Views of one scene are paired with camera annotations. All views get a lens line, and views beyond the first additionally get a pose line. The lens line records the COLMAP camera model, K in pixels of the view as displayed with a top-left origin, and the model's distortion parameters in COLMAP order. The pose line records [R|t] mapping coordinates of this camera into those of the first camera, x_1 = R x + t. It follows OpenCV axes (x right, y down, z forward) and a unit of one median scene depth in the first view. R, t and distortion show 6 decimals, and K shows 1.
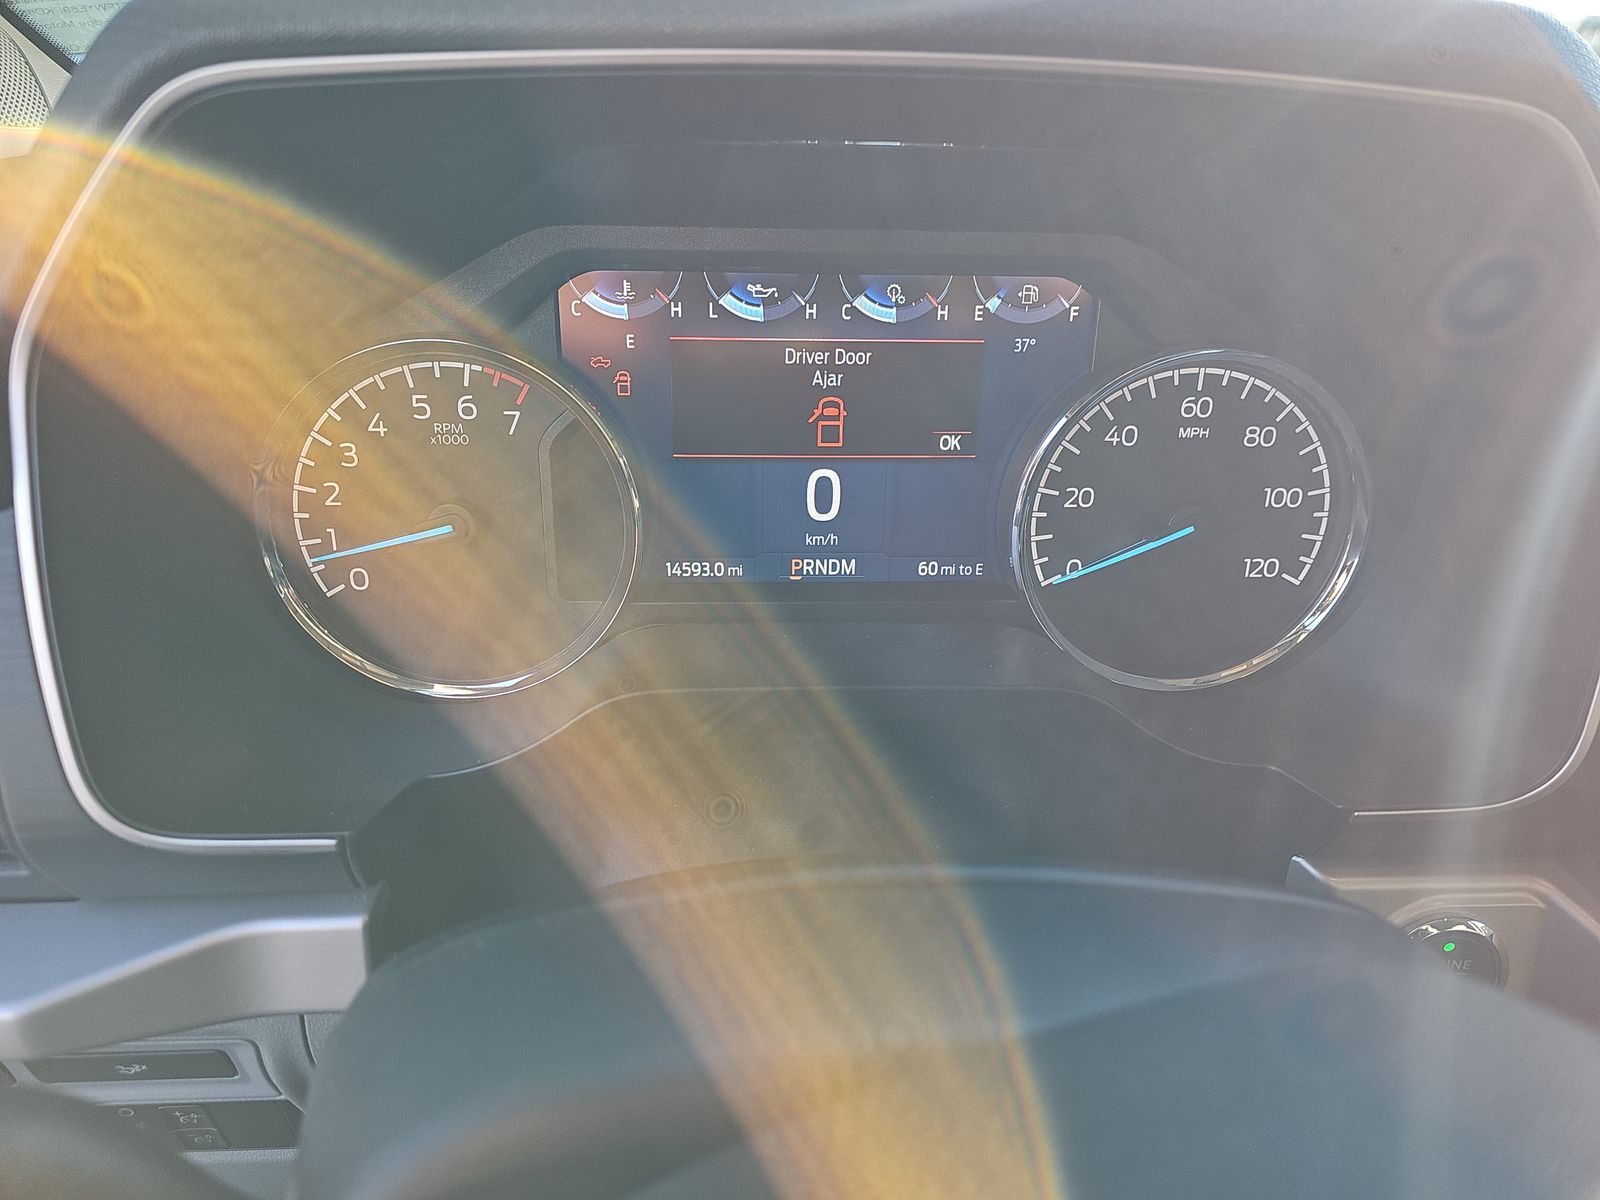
lens RADIAL K [[1067.5, 0, 801.9], [0, 1067.5, 598.2], [0, 0, 1]] dist [0.003106, -0.003666]
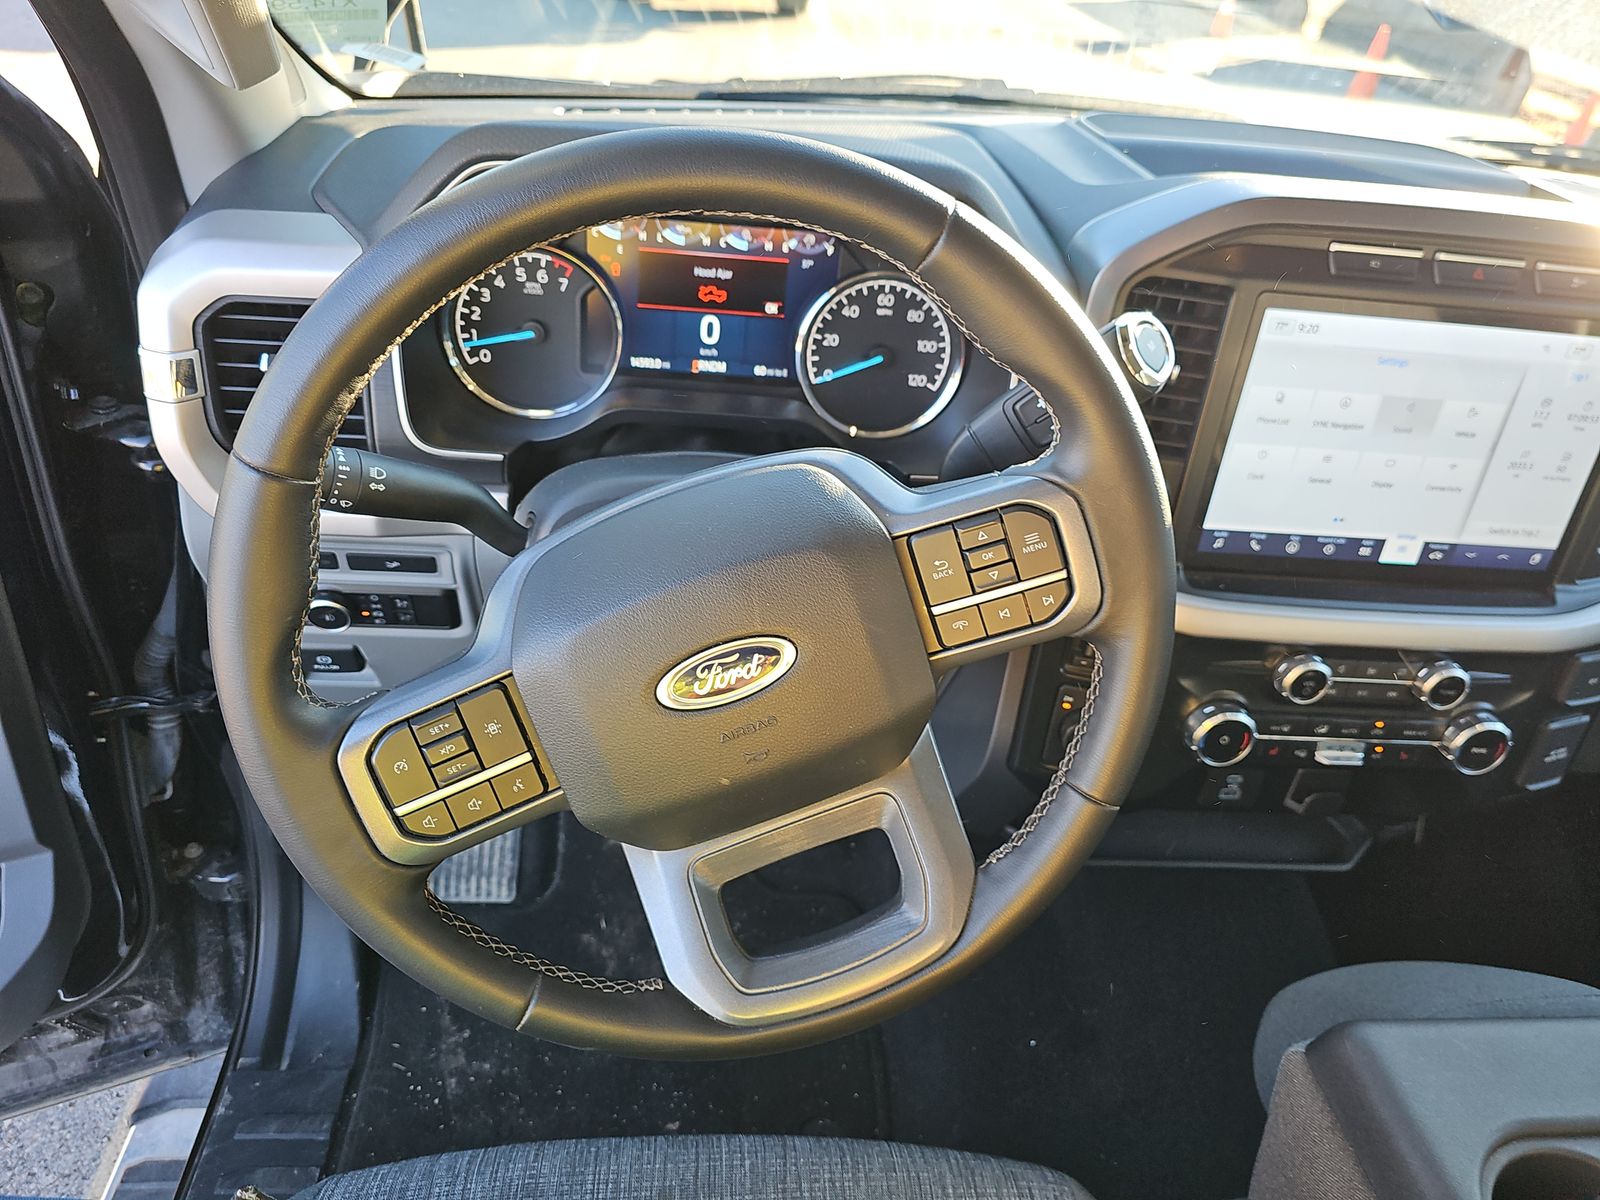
lens RADIAL K [[1067.5, 0, 797.6], [0, 1067.5, 605.7], [0, 0, 1]] dist [0.003106, -0.003666]
pose [[0.996682, 0.053584, 0.061266, 0.095070], [-0.062284, 0.986681, 0.150268, 0.113071], [-0.052398, -0.153585, 0.986745, -1.177512]]
